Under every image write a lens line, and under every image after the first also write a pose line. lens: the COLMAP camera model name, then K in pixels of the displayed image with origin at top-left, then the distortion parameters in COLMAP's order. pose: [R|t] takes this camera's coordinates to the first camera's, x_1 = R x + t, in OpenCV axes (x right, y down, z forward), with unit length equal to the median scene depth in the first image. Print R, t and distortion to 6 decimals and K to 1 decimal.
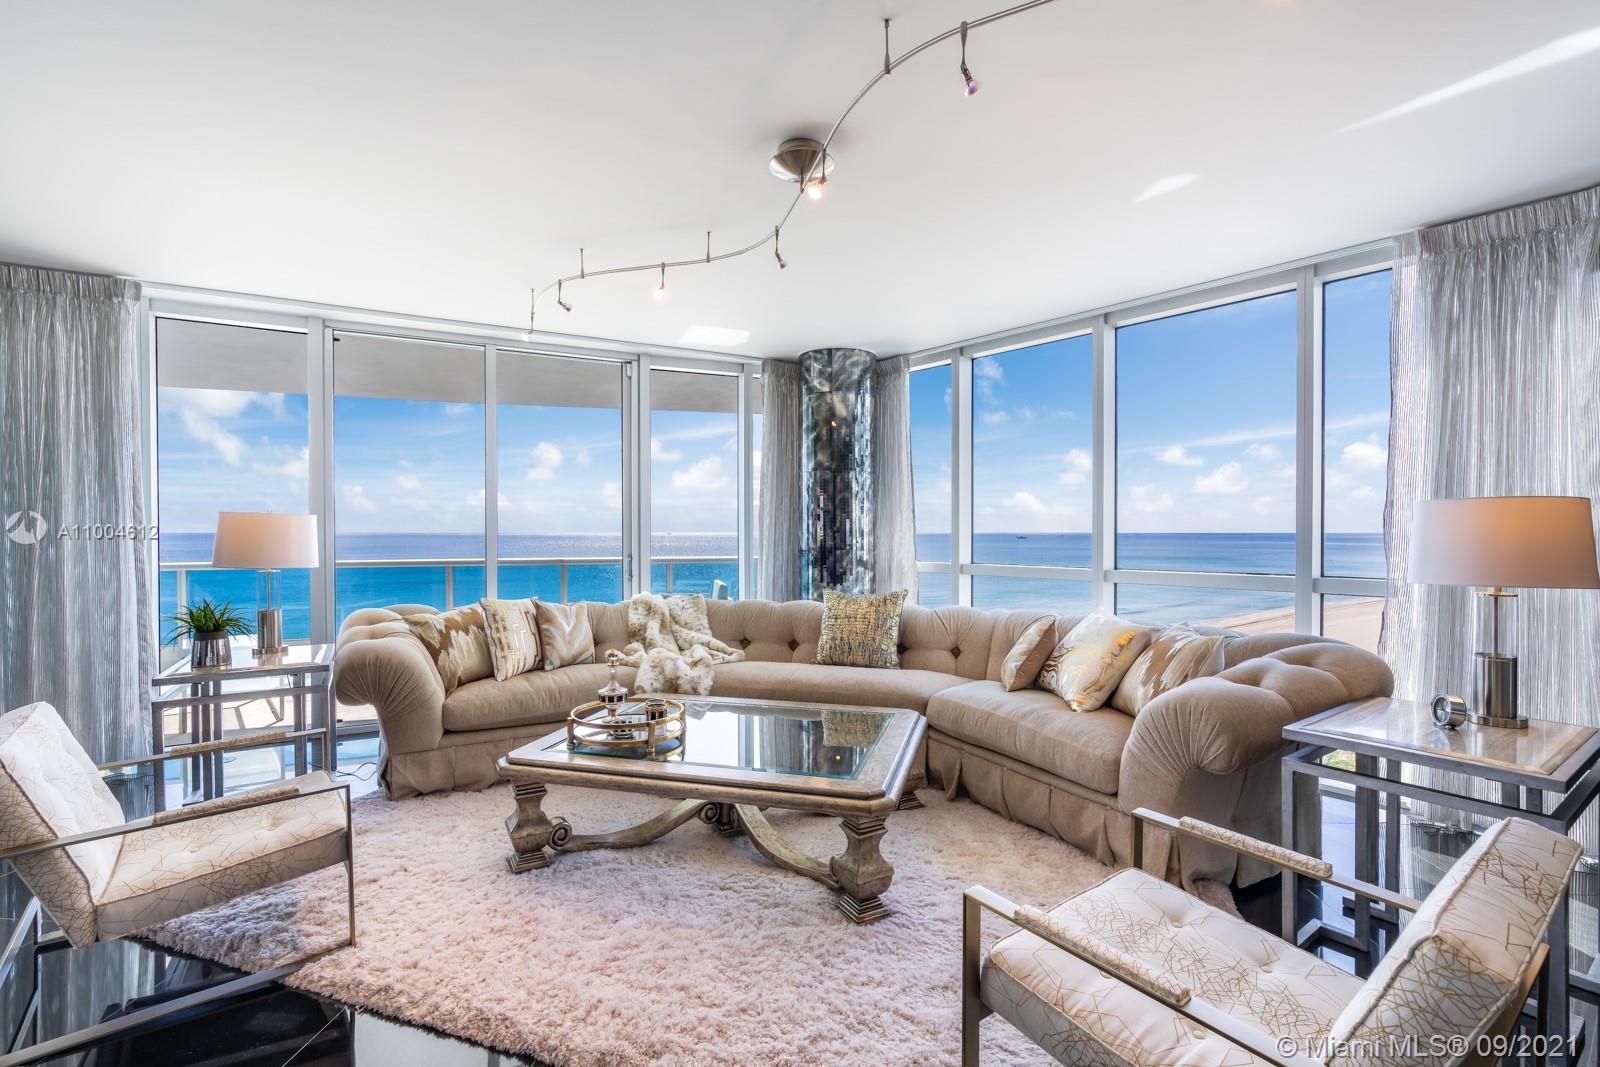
lens RADIAL K [[774.7, 0, 800.1], [0, 774.7, 533.7], [0, 0, 1]] dist [-0.001344, 0.000259]
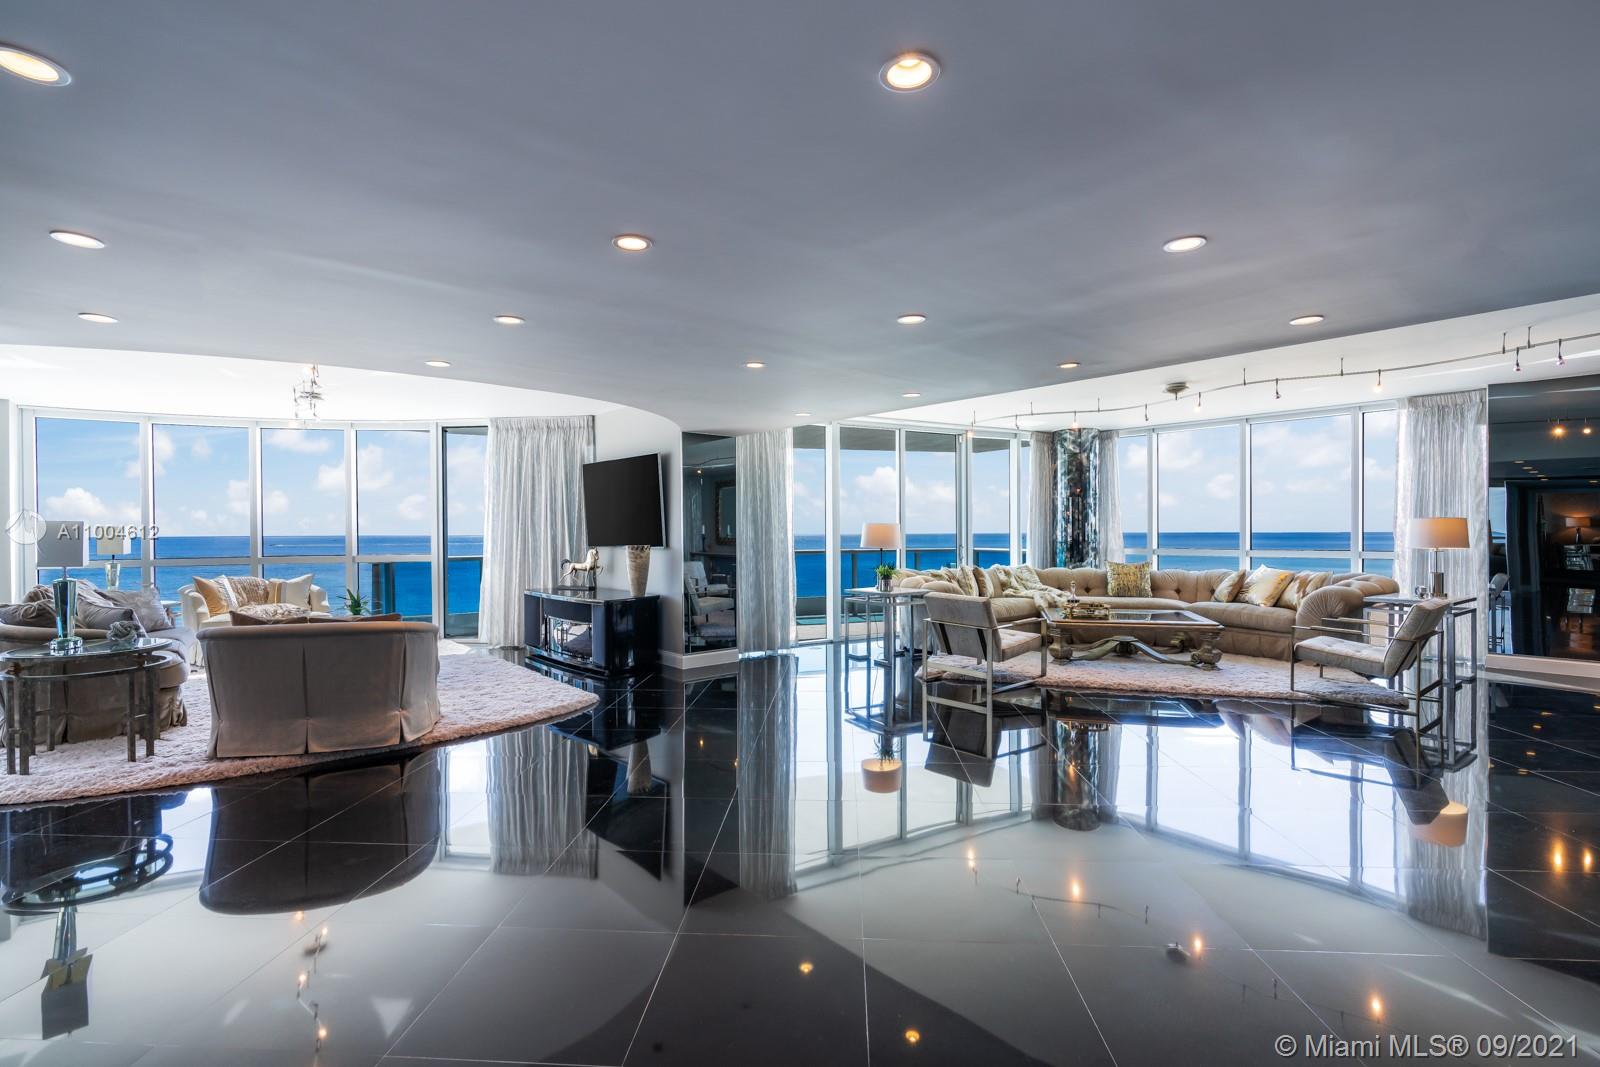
lens RADIAL K [[774.7, 0, 799.2], [0, 774.7, 531.4], [0, 0, 1]] dist [-0.001344, 0.000259]
pose [[0.999870, -0.007596, 0.014222, -1.007572], [0.007626, 0.999969, -0.002077, -0.004292], [-0.014206, 0.002186, 0.999897, -1.229929]]
